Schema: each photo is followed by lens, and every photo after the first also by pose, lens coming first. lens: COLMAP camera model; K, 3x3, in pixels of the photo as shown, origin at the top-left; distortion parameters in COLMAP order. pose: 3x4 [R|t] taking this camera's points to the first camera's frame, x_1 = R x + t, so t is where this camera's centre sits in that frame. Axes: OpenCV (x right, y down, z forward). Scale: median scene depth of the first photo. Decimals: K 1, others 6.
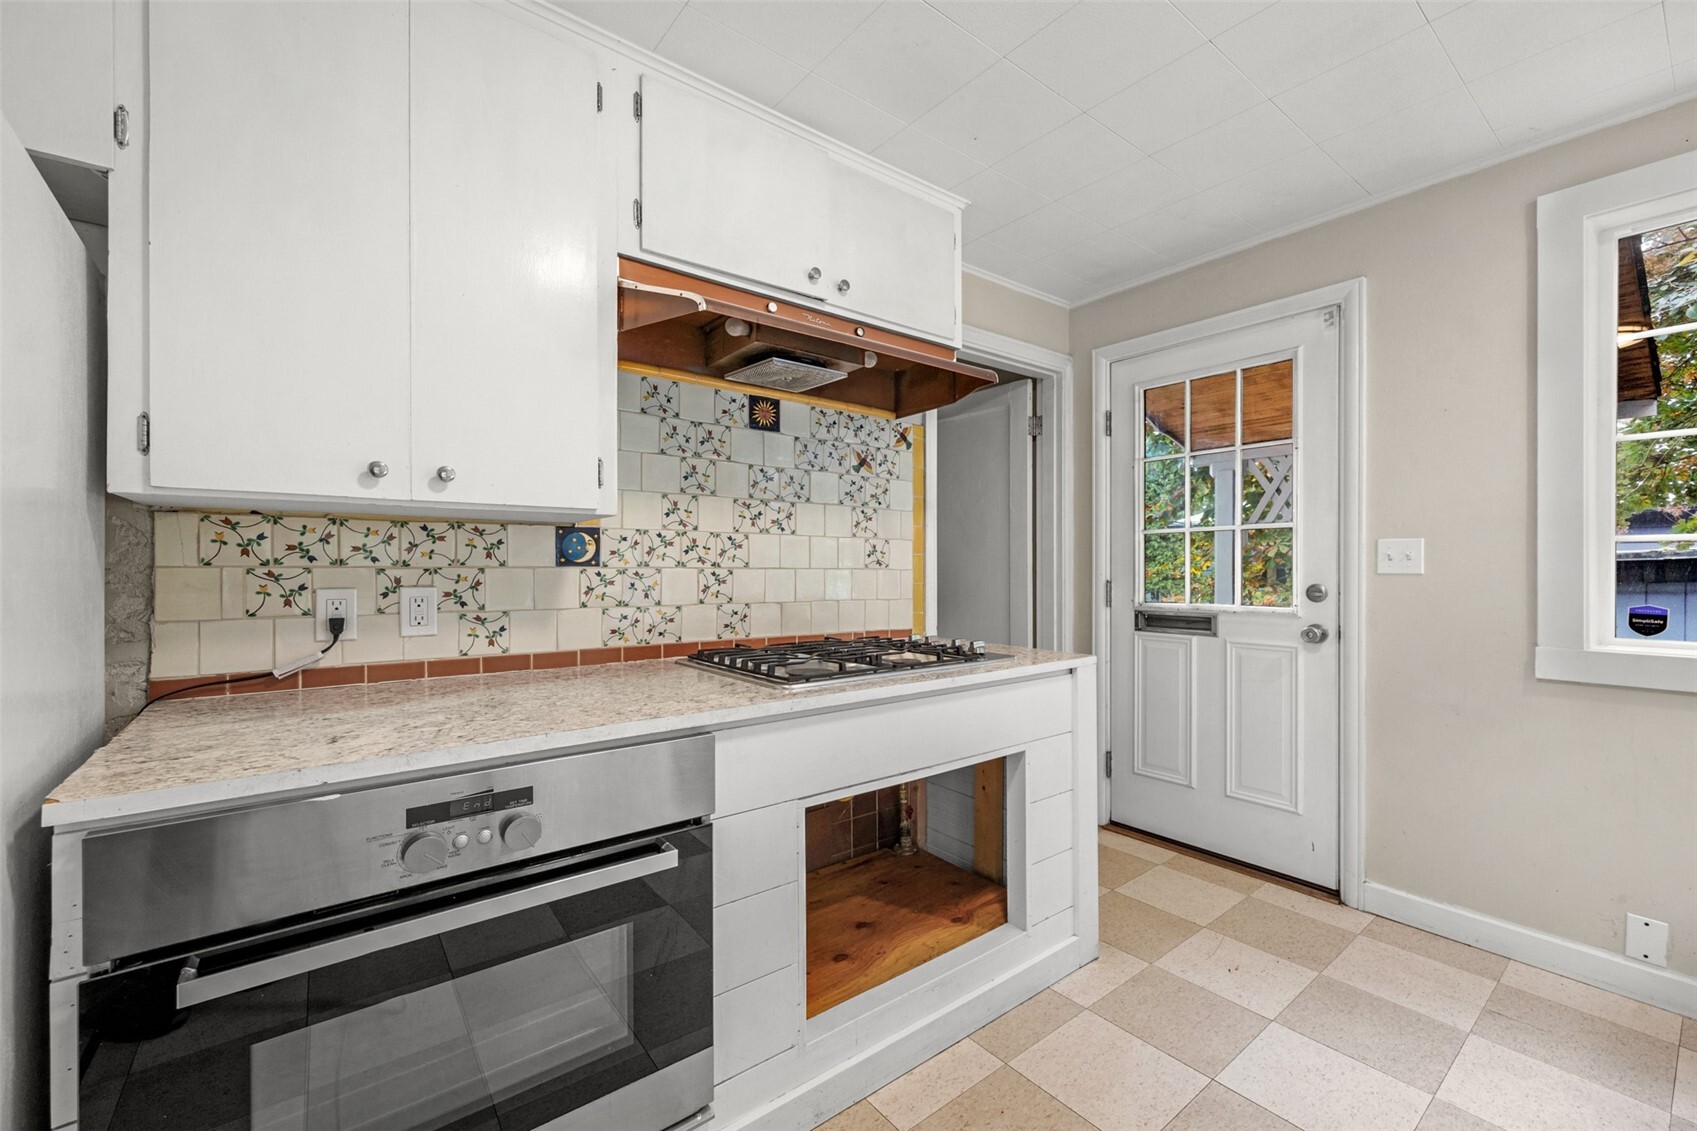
lens RADIAL K [[668.3, 0, 845.4], [0, 668.3, 573.4], [0, 0, 1]] dist [-0.005726, 0.000371]
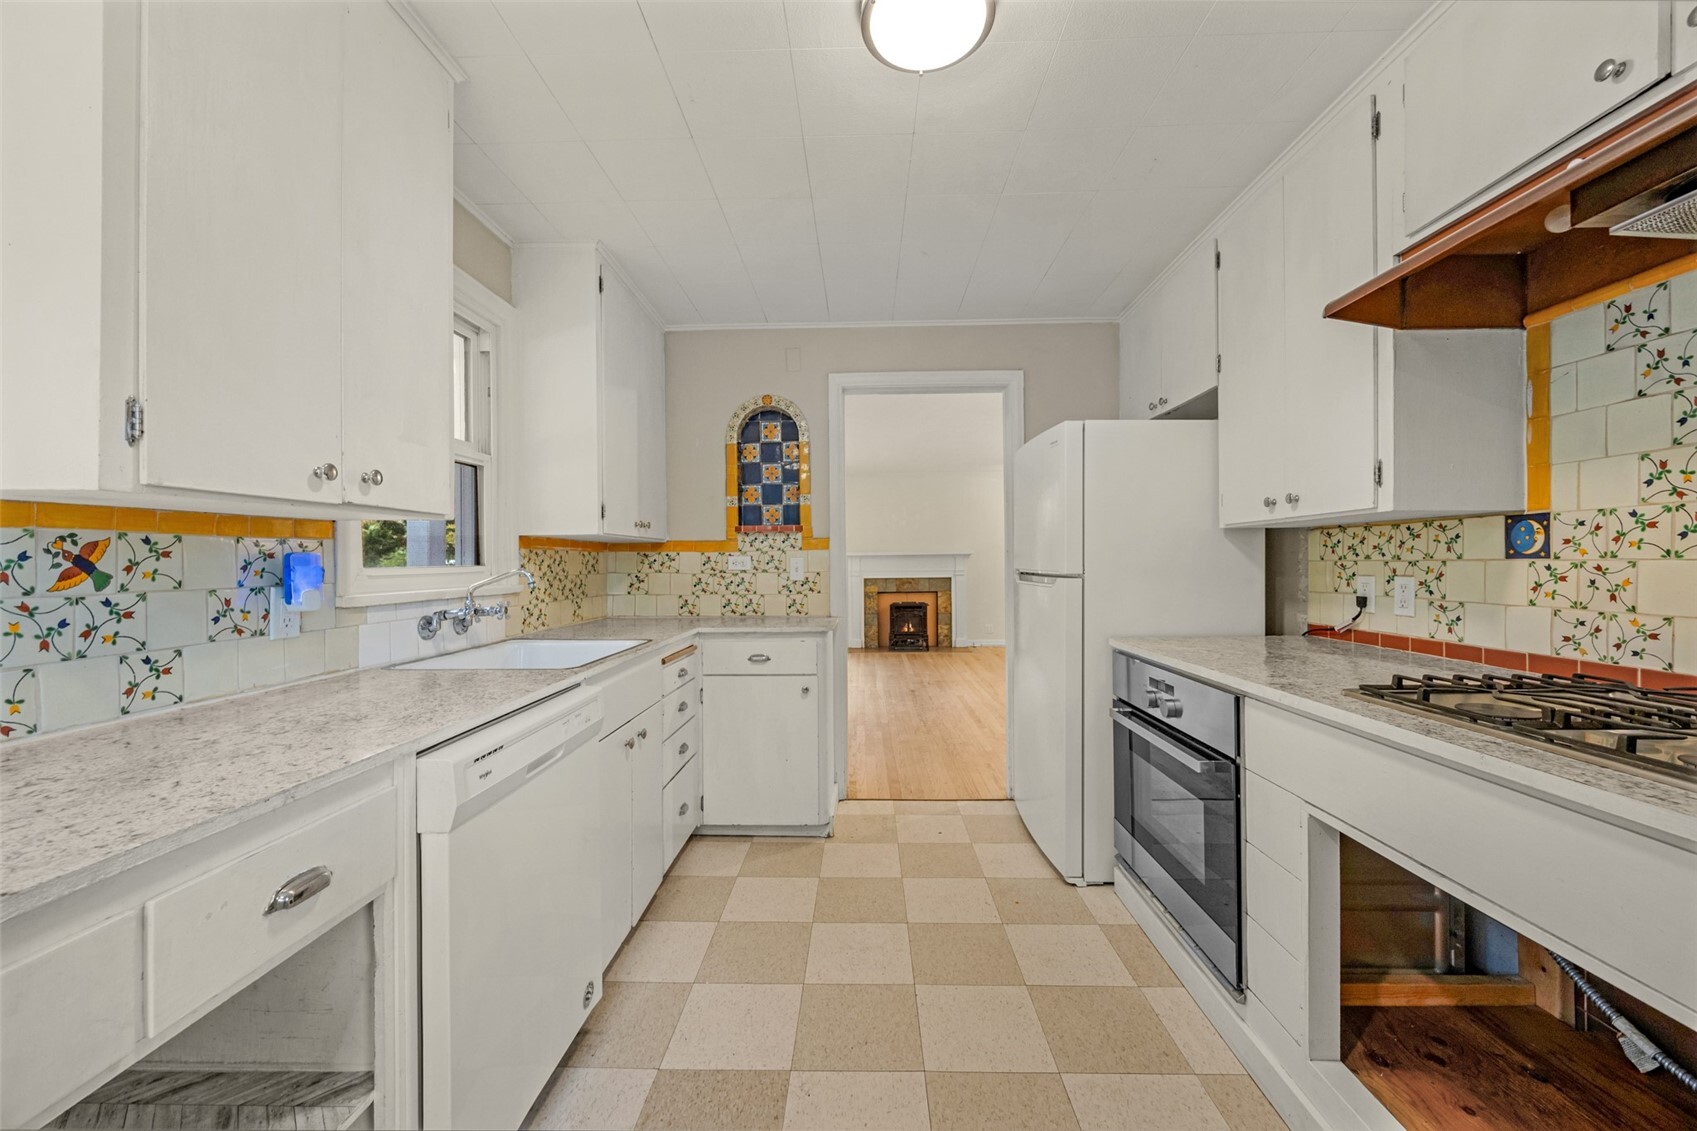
lens RADIAL K [[668.3, 0, 837.4], [0, 668.3, 561.0], [0, 0, 1]] dist [-0.005726, 0.000371]
pose [[-0.635496, 0.004378, -0.772092, 0.840898], [0.005497, 0.999984, 0.001146, -0.013178], [0.772085, -0.003516, -0.635510, 0.832707]]
